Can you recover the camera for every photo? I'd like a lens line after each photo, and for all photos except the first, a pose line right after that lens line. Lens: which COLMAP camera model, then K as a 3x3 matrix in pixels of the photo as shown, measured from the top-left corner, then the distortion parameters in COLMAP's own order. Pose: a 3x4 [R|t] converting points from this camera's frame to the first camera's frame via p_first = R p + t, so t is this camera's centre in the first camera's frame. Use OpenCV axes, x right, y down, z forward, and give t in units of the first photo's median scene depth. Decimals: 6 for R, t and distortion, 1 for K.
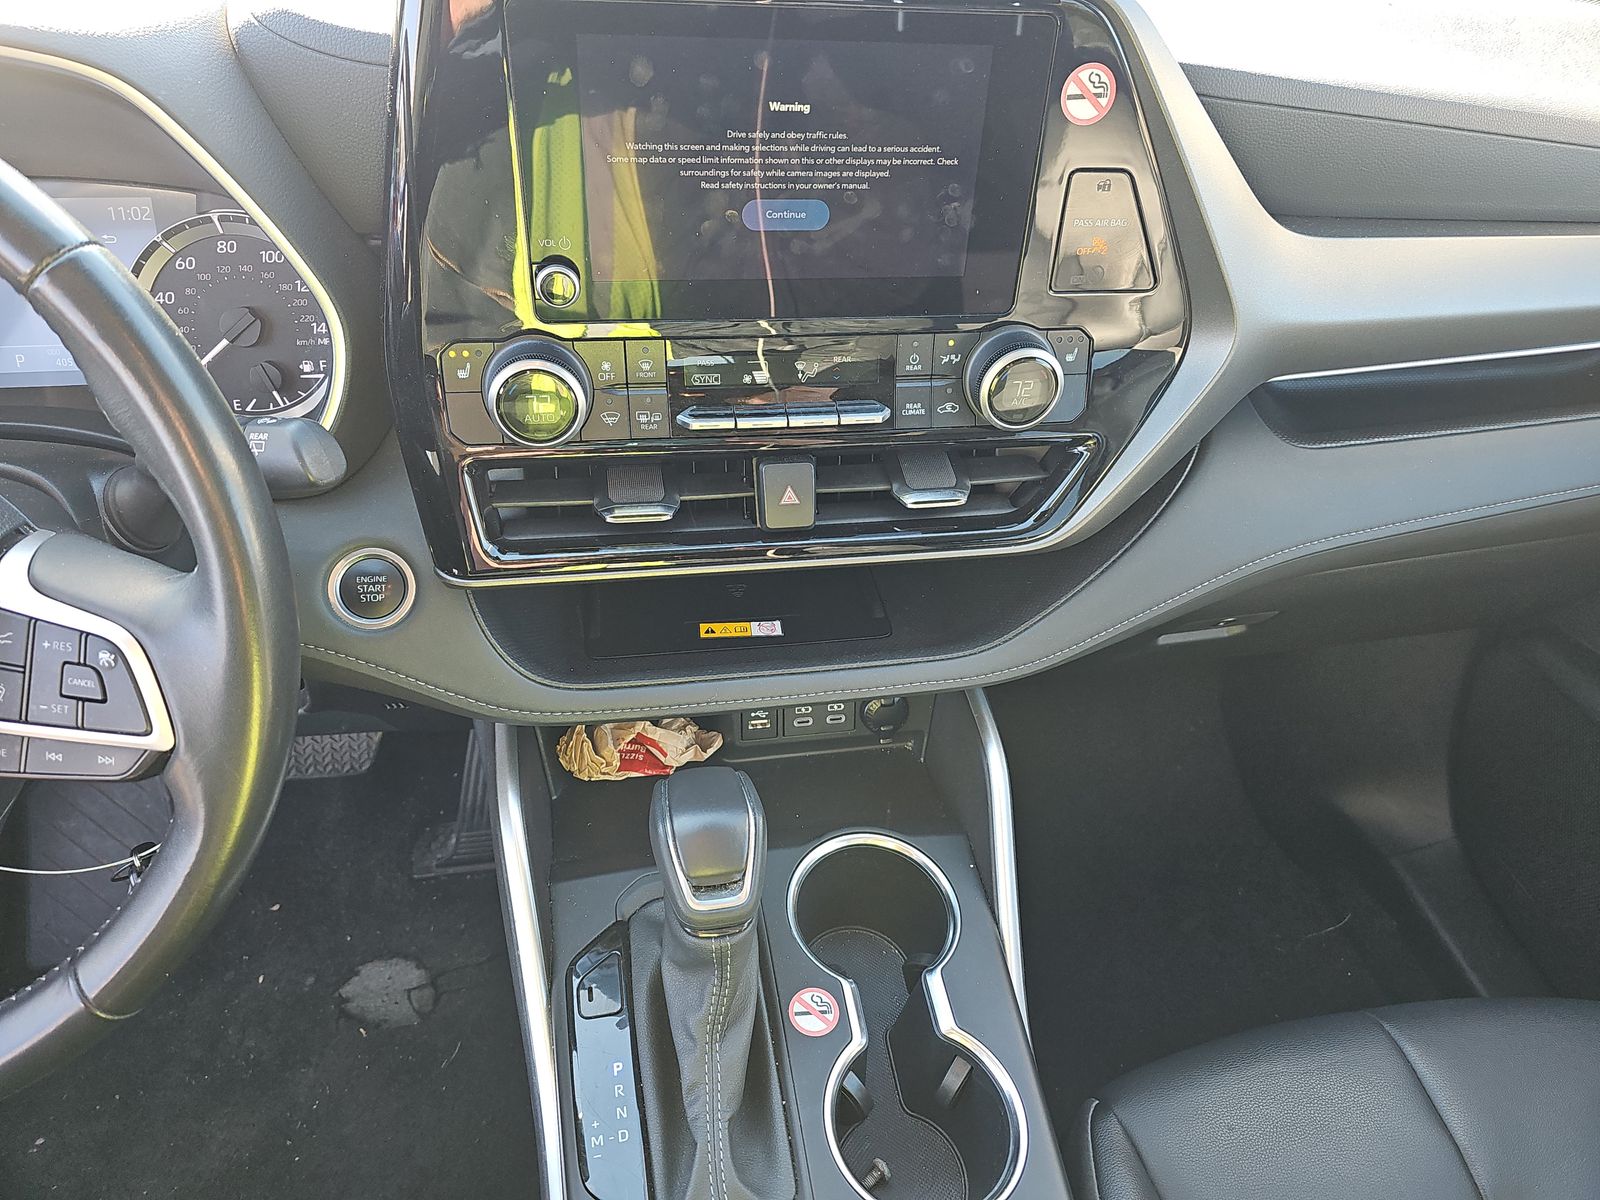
lens RADIAL K [[1048.2, 0, 800.0], [0, 1048.2, 600.0], [0, 0, 1]] dist [0.000285, -0.002998]
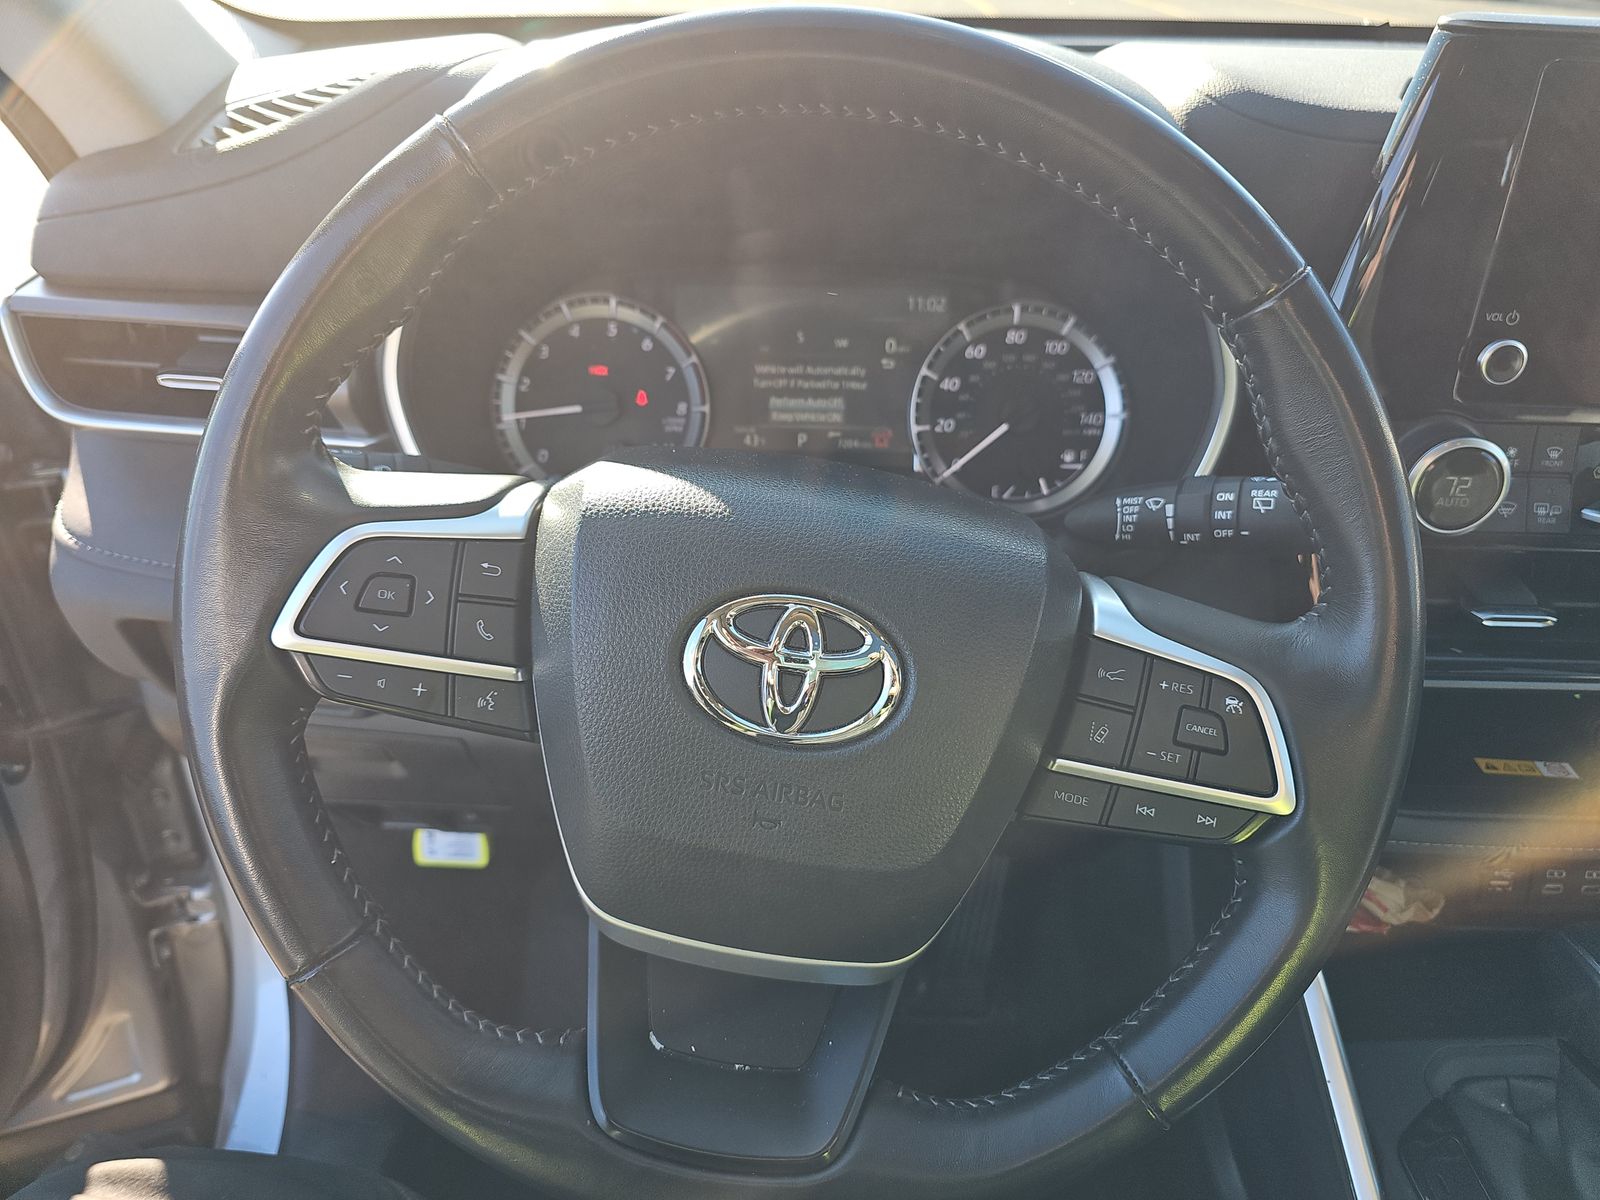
lens RADIAL K [[1075.4, 0, 800.0], [0, 1075.4, 600.0], [0, 0, 1]] dist [-0.031258, -0.000970]
pose [[0.973068, 0.054918, -0.223881, -0.650655], [-0.090047, 0.984599, -0.149852, 0.109500], [0.212204, 0.165977, 0.963027, 0.008432]]
